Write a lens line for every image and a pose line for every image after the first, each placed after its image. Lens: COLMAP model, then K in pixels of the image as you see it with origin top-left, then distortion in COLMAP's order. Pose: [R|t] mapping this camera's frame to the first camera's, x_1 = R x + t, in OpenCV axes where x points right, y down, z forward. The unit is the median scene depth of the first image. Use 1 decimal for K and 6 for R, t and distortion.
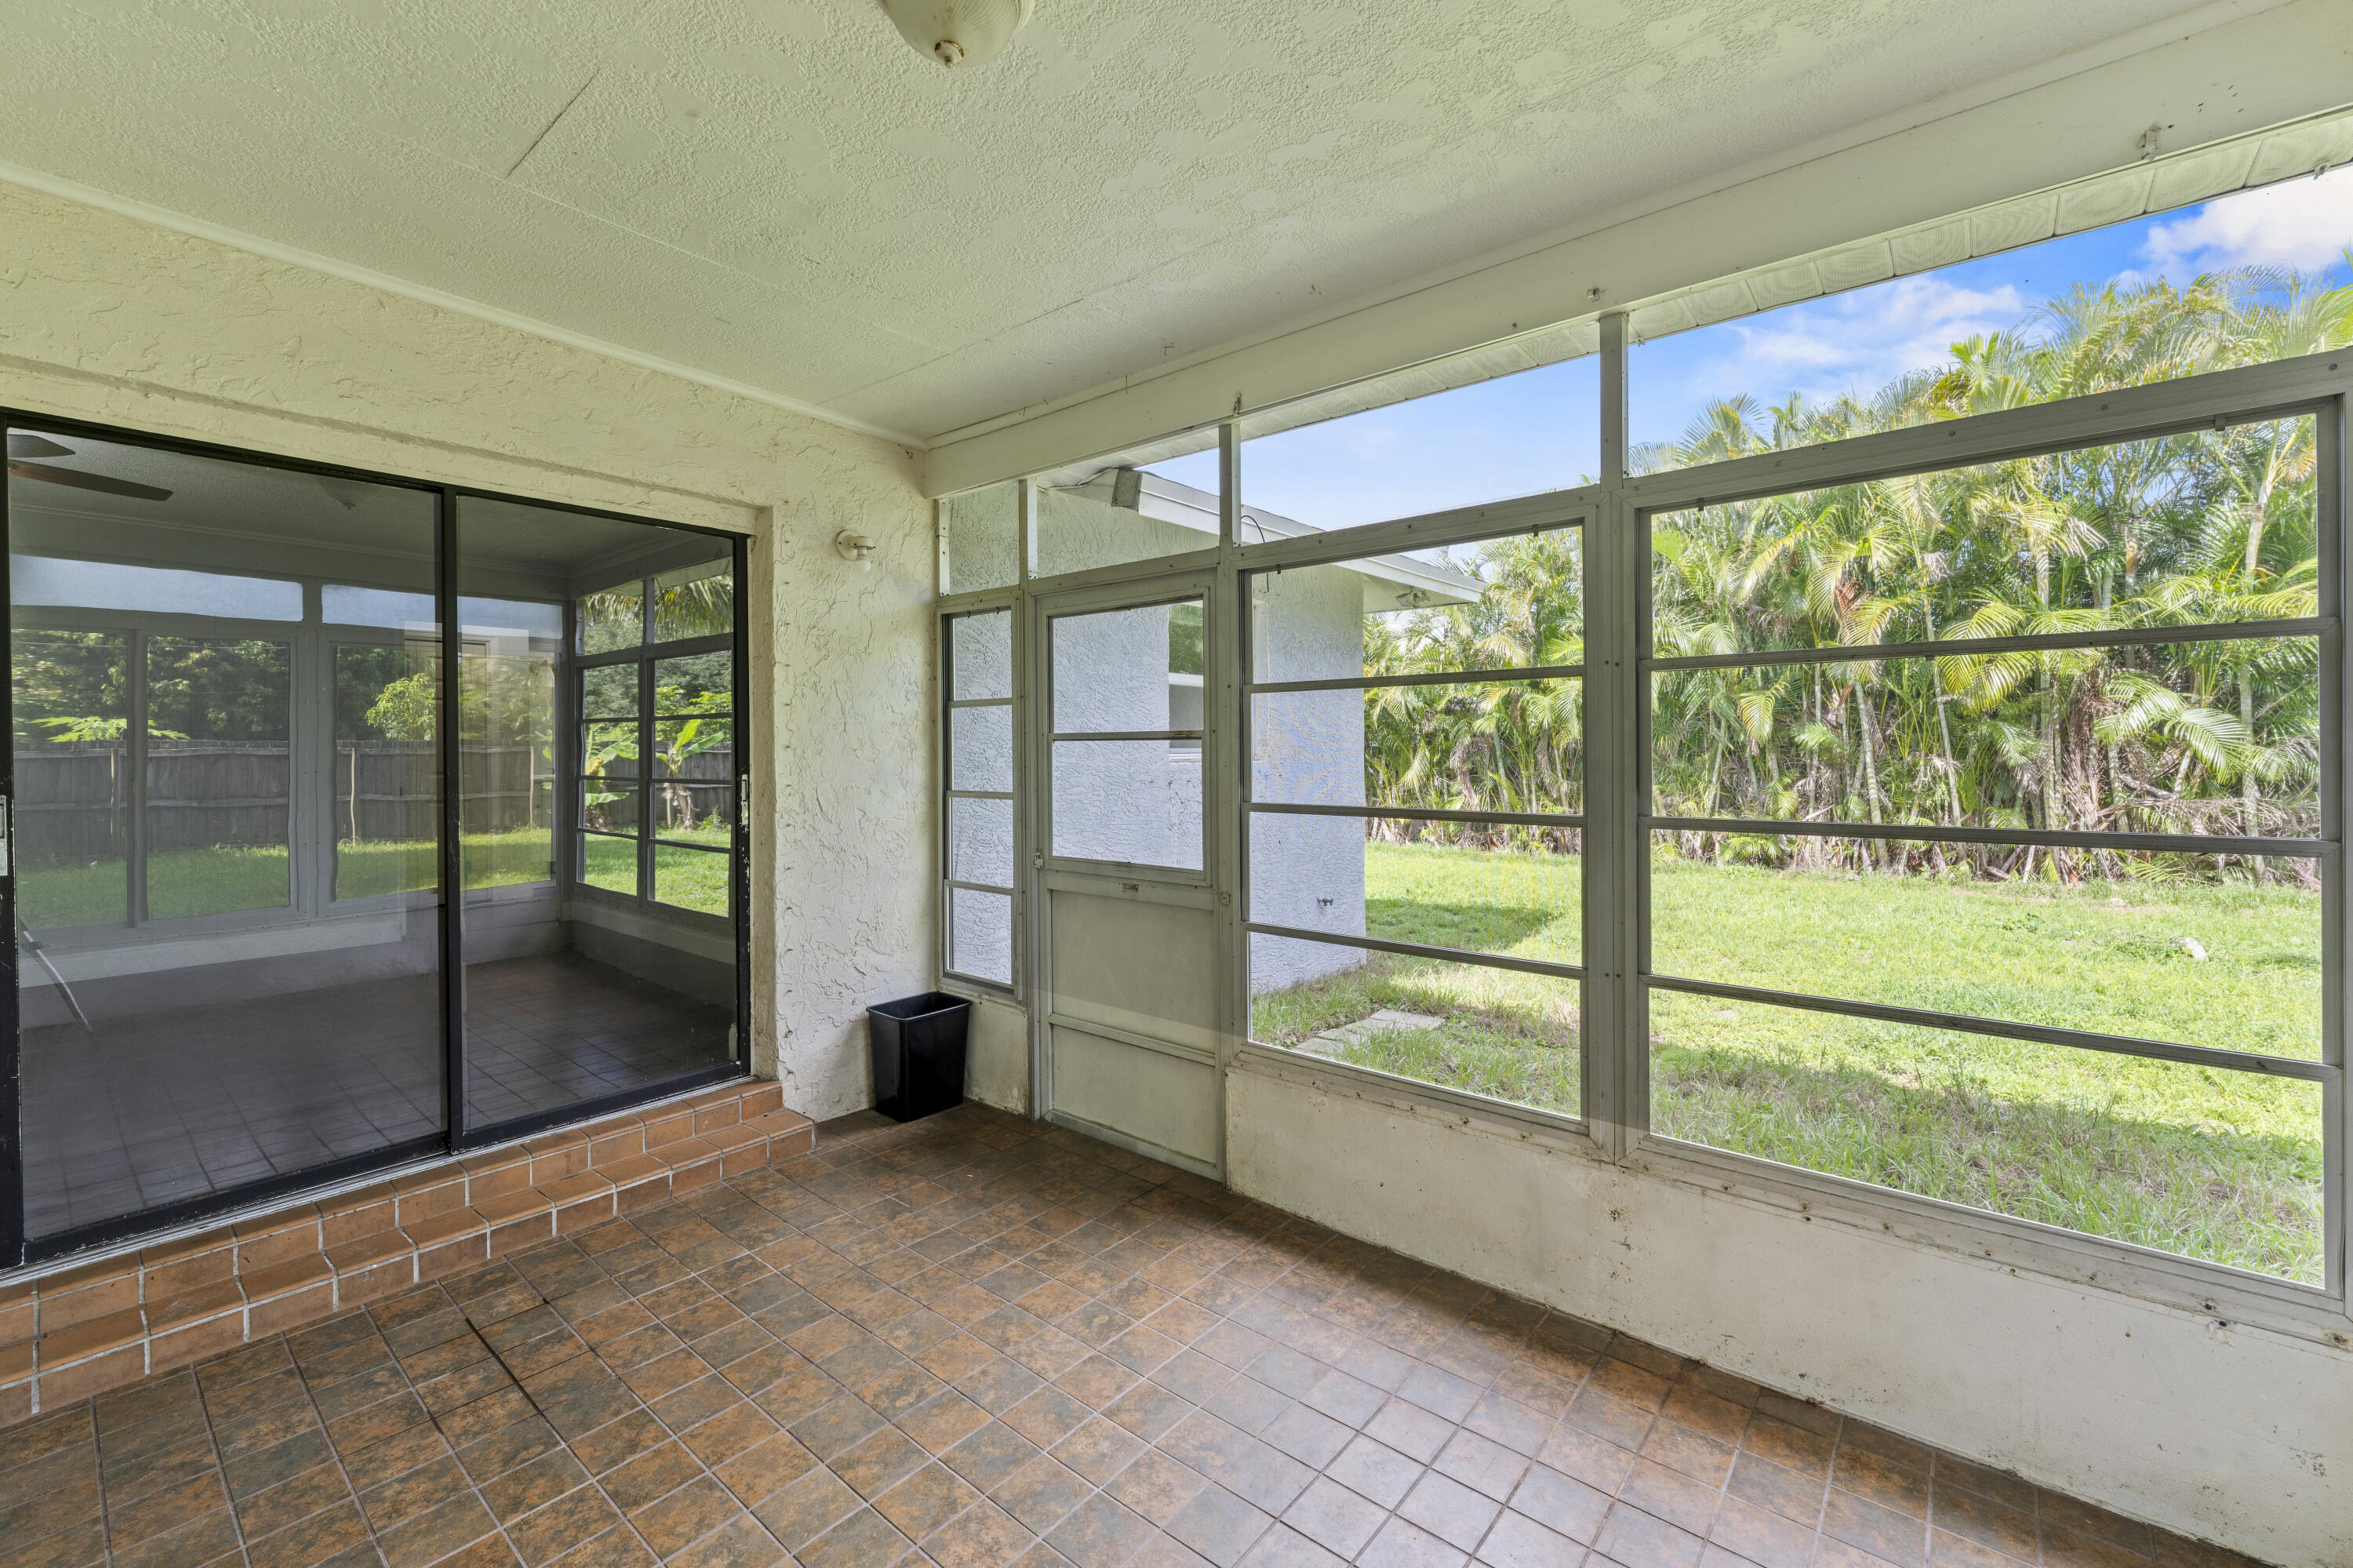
lens RADIAL K [[966.2, 0, 1172.7], [0, 966.2, 754.1], [0, 0, 1]] dist [-0.001293, -0.000410]
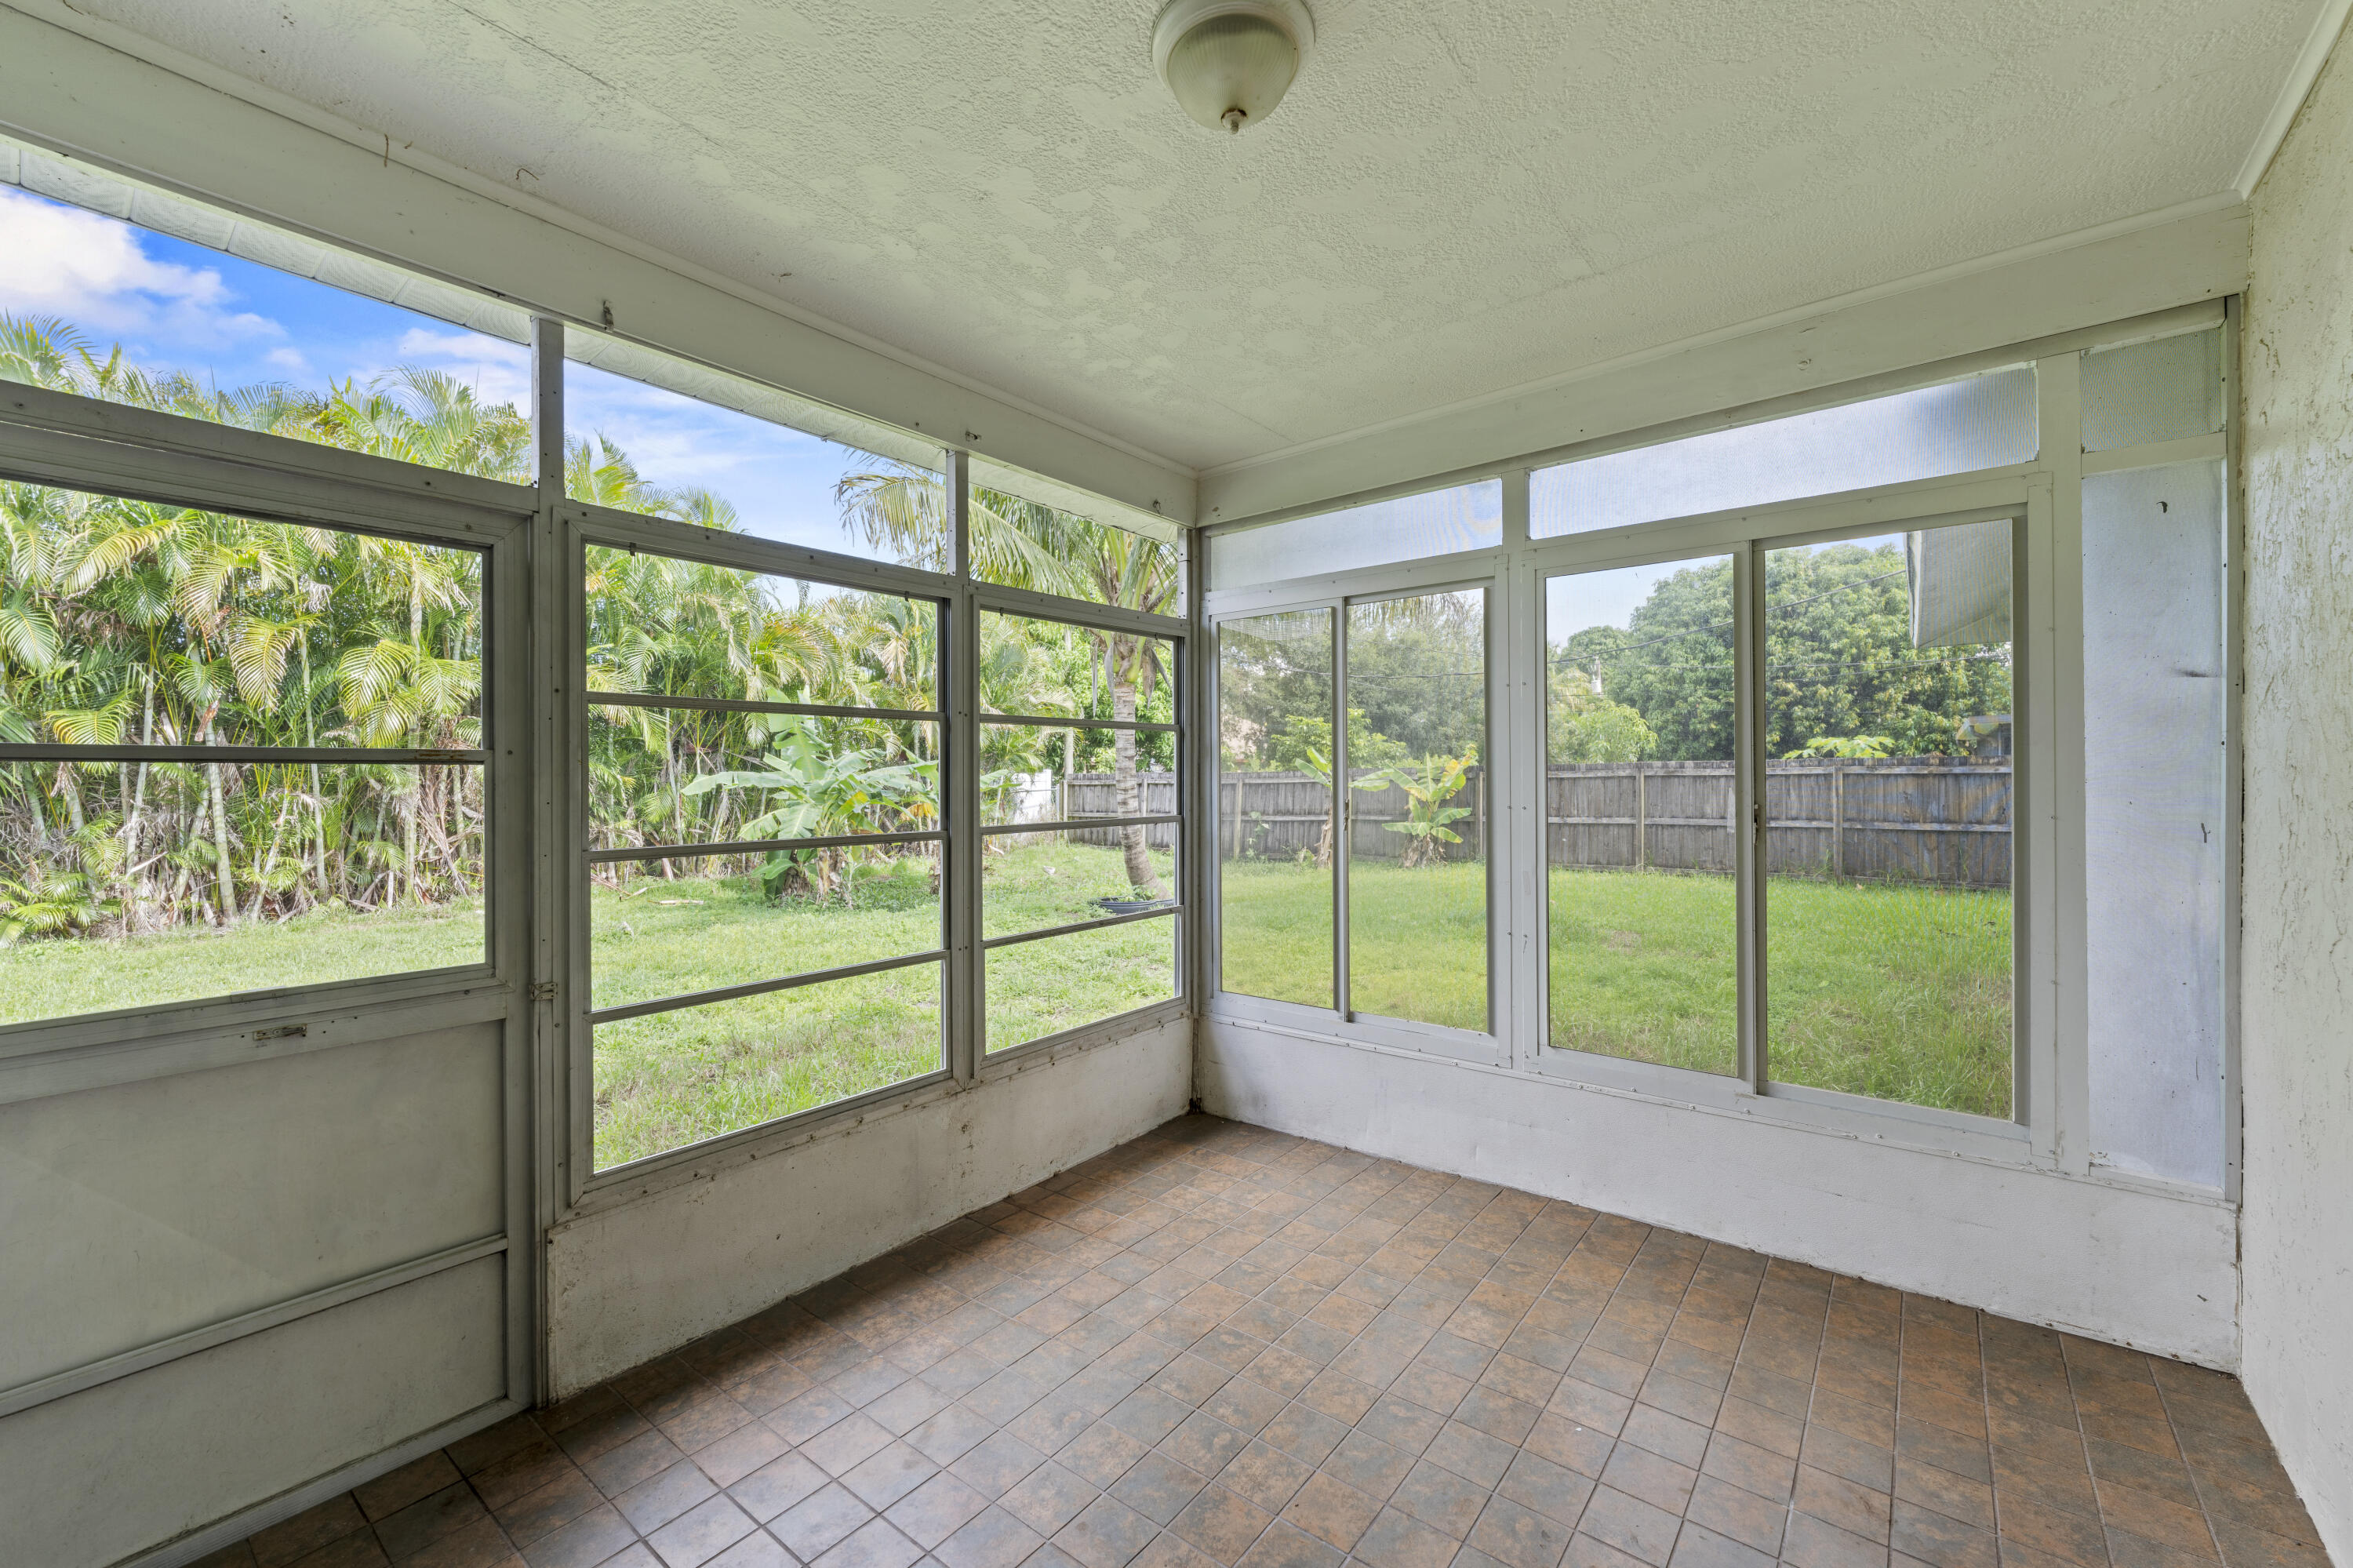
lens RADIAL K [[936.1, 0, 1166.3], [0, 936.1, 777.4], [0, 0, 1]] dist [0.000257, -0.000058]
pose [[-0.016417, 0.004311, 0.999856, -0.724246], [0.011073, 0.999930, -0.004130, 0.001905], [-0.999804, 0.011003, -0.016463, 0.637453]]
